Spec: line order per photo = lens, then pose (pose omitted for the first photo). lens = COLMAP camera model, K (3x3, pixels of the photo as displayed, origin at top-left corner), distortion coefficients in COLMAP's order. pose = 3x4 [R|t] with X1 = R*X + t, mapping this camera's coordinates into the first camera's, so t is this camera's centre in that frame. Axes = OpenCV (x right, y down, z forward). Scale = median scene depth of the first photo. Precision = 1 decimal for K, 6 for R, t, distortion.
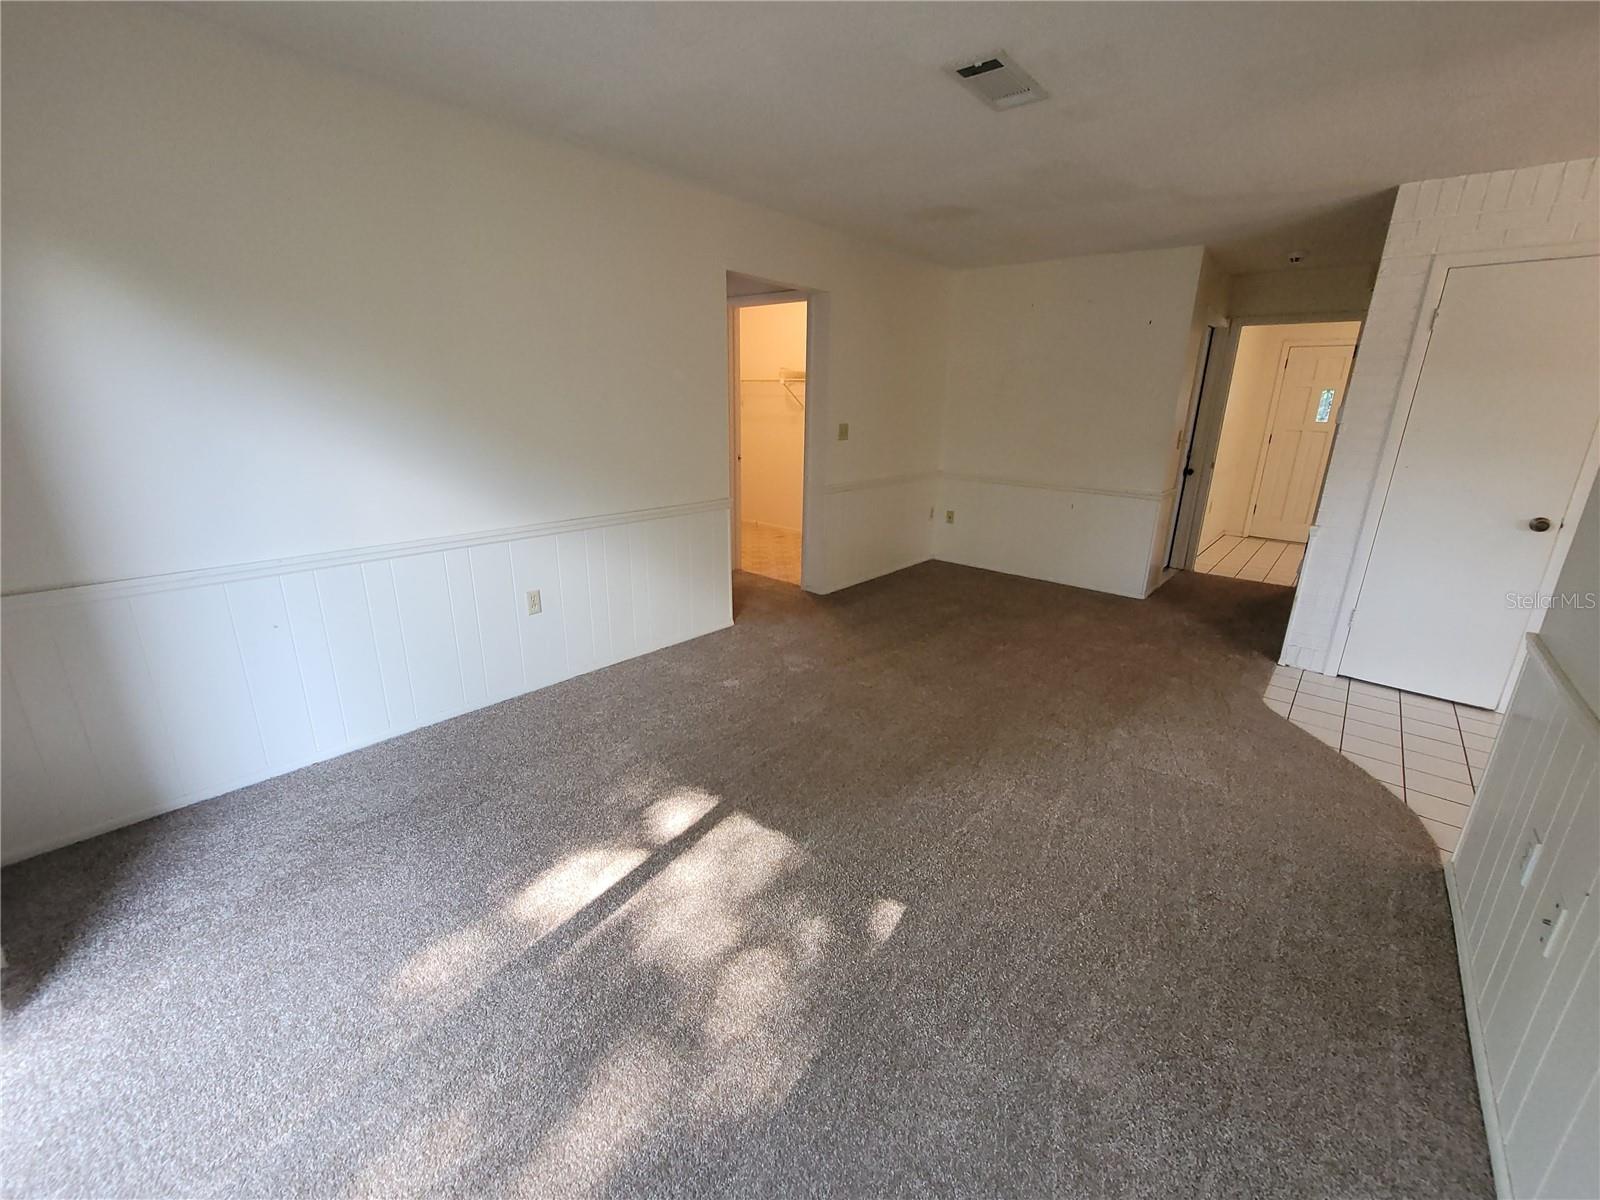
lens RADIAL K [[649.0, 0, 792.6], [0, 649.0, 590.3], [0, 0, 1]] dist [-0.004316, 0.002835]
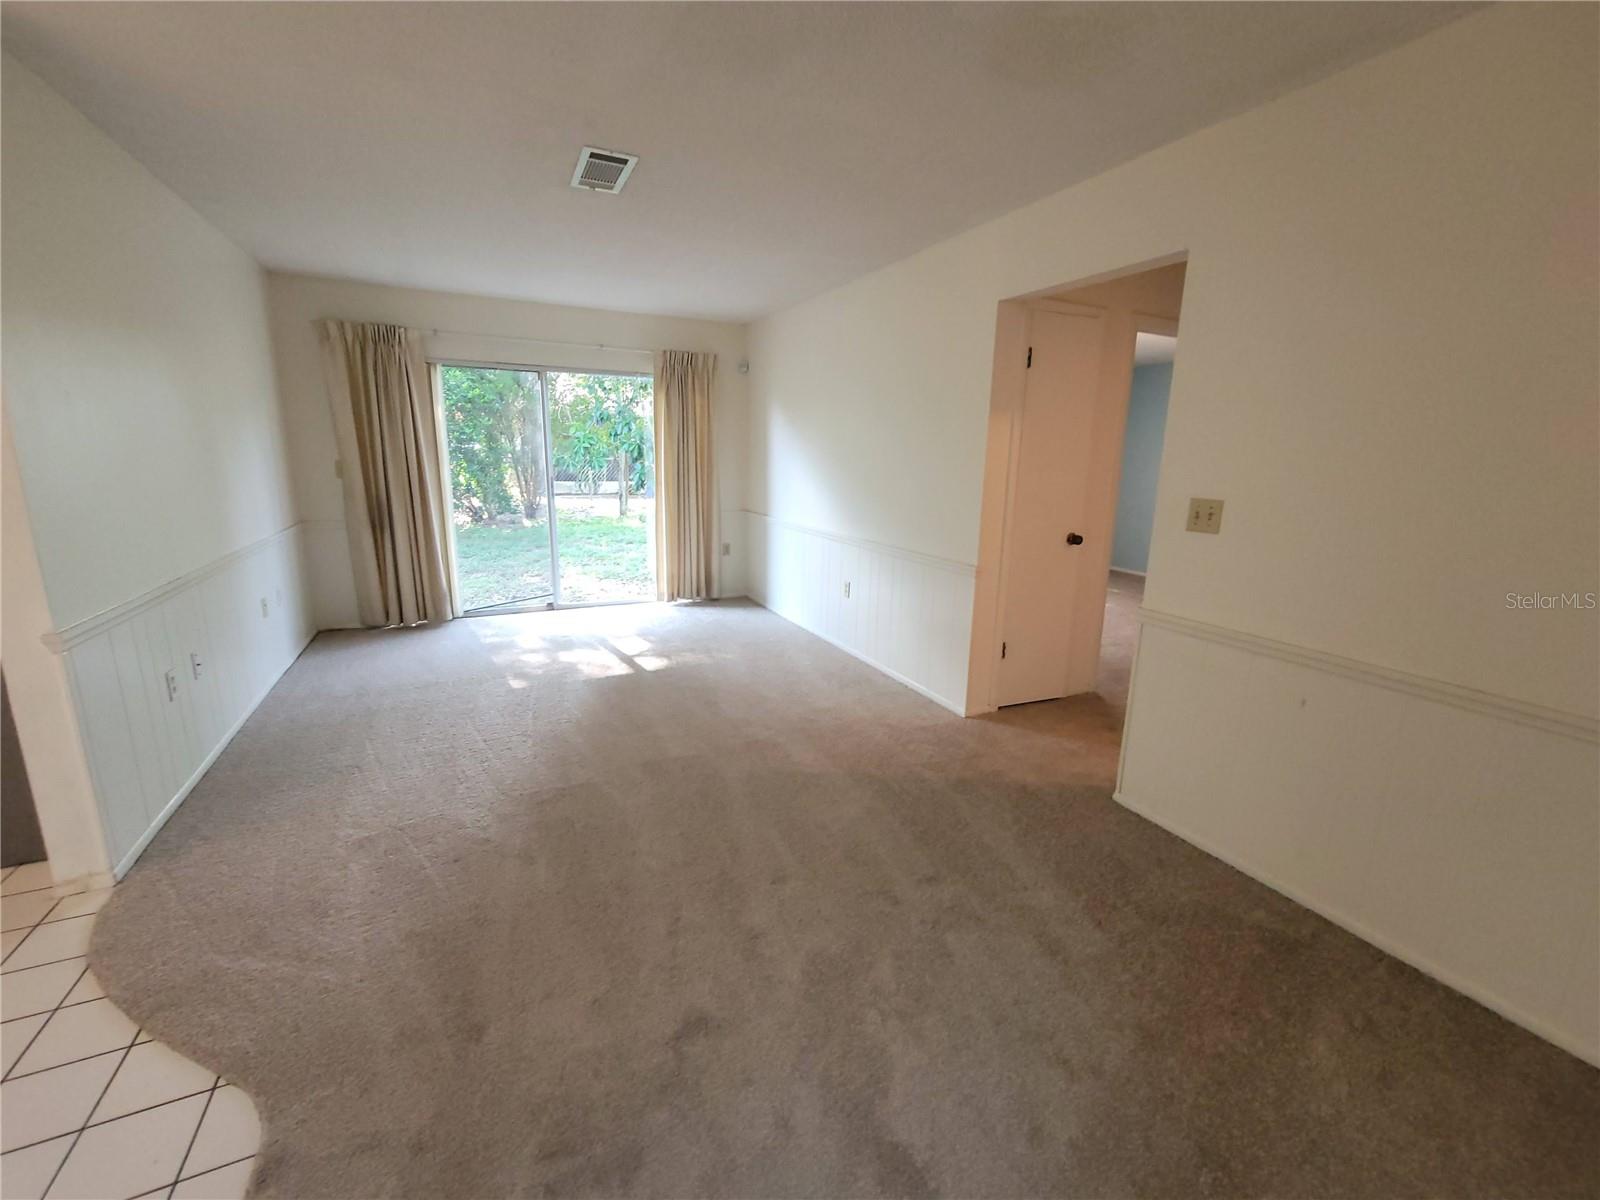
lens RADIAL K [[649.0, 0, 804.4], [0, 649.0, 591.8], [0, 0, 1]] dist [-0.004316, 0.002835]
pose [[-0.379817, 0.166182, -0.910012, 1.208489], [-0.291767, 0.911999, 0.288321, -0.461899], [0.877844, 0.375021, -0.297907, 1.711743]]
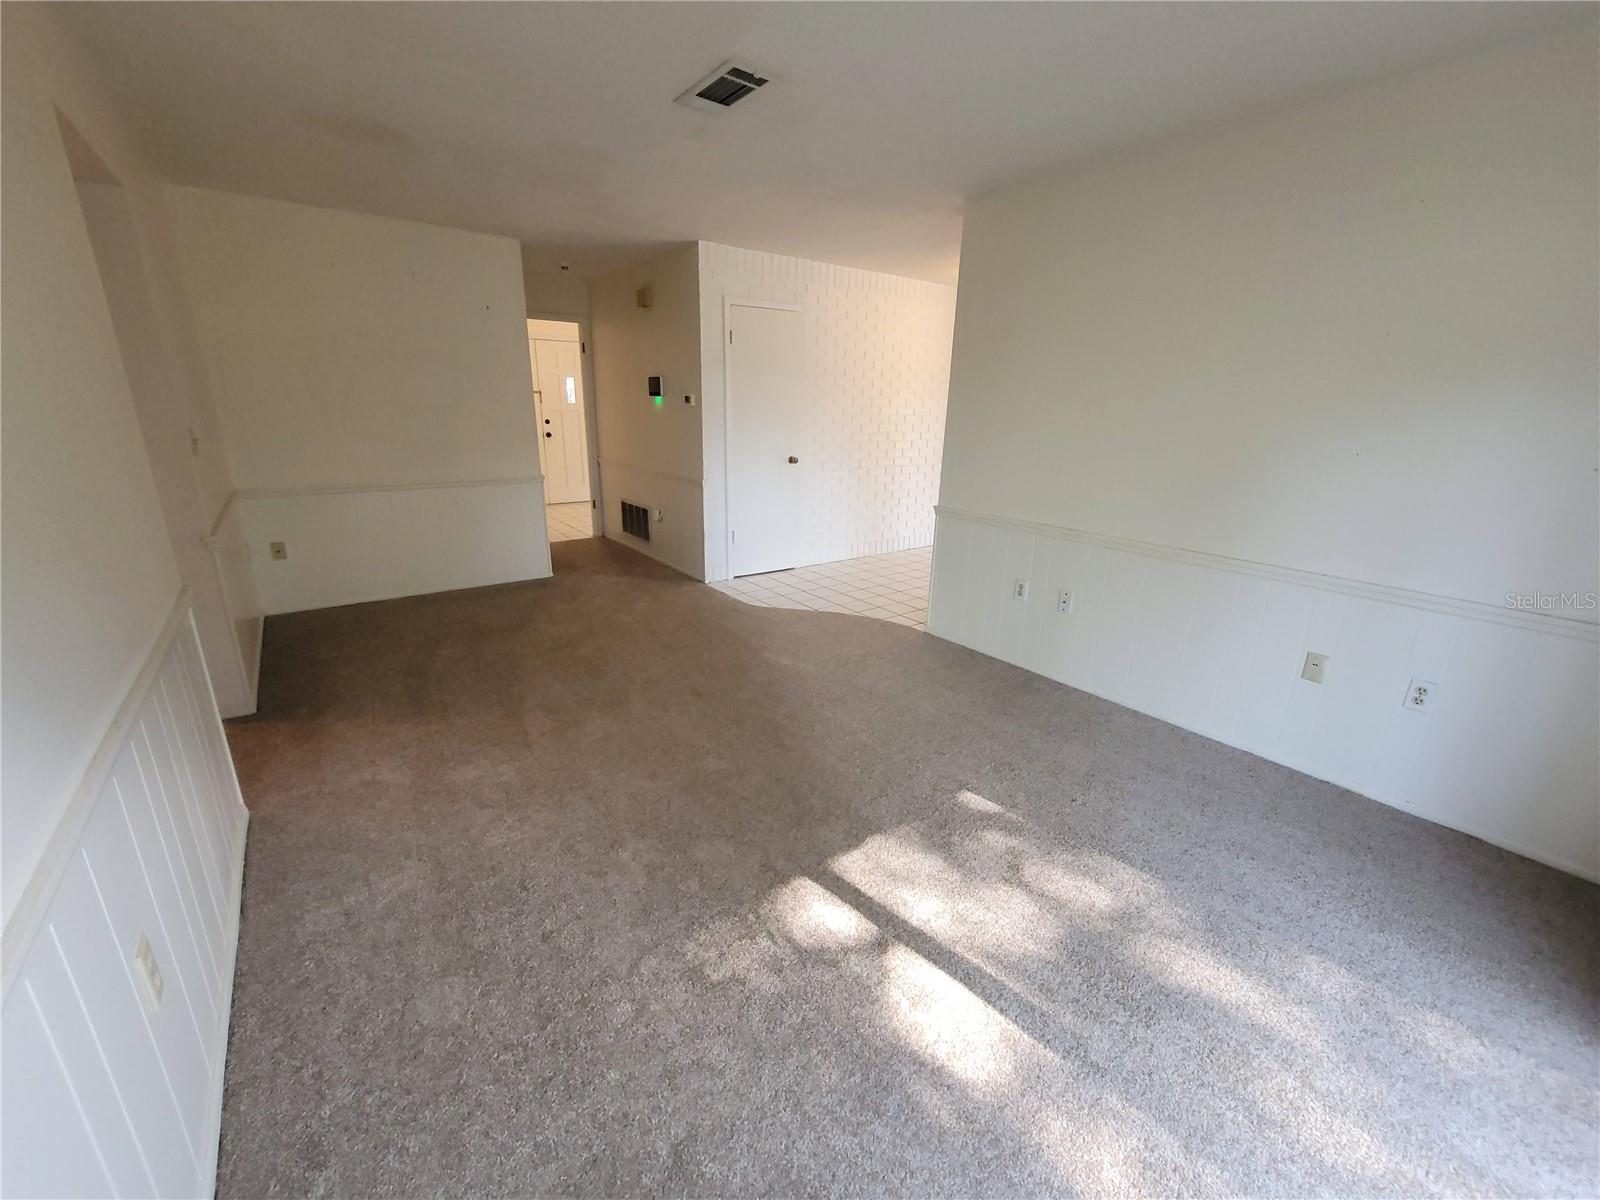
lens RADIAL K [[649.0, 0, 798.3], [0, 649.0, 601.5], [0, 0, 1]] dist [-0.004316, 0.002835]
pose [[0.206209, -0.305064, 0.929739, -0.748281], [0.262082, 0.932663, 0.247895, -0.208920], [-0.942757, 0.192549, 0.272276, 0.673103]]
